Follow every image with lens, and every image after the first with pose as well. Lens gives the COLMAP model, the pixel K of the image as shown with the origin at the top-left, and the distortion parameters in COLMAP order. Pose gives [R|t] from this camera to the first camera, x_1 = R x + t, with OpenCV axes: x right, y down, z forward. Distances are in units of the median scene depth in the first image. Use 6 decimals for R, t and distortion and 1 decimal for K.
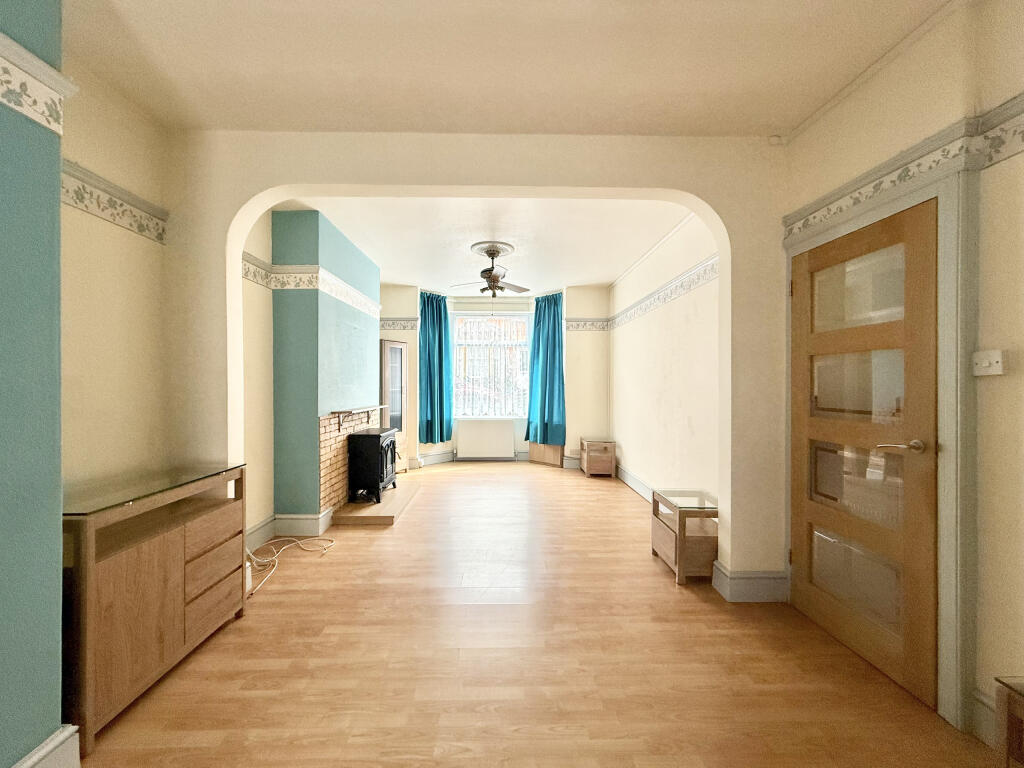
lens RADIAL K [[405.9, 0, 512.0], [0, 405.9, 384.0], [0, 0, 1]] dist [0.000523, -0.000522]
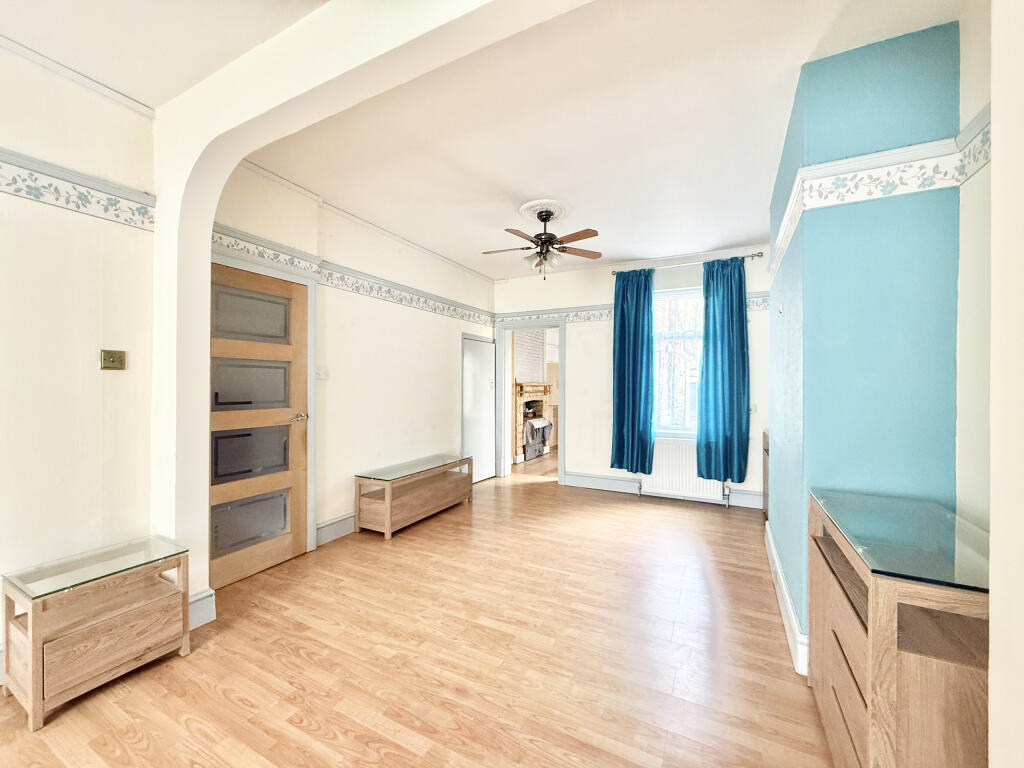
lens RADIAL K [[405.9, 0, 512.0], [0, 405.9, 384.0], [0, 0, 1]] dist [0.000523, -0.000522]
pose [[-0.873882, -0.005478, 0.486108, -0.344529], [-0.005404, 0.999984, 0.001553, -0.001671], [-0.486109, -0.001270, -0.873897, 1.024660]]
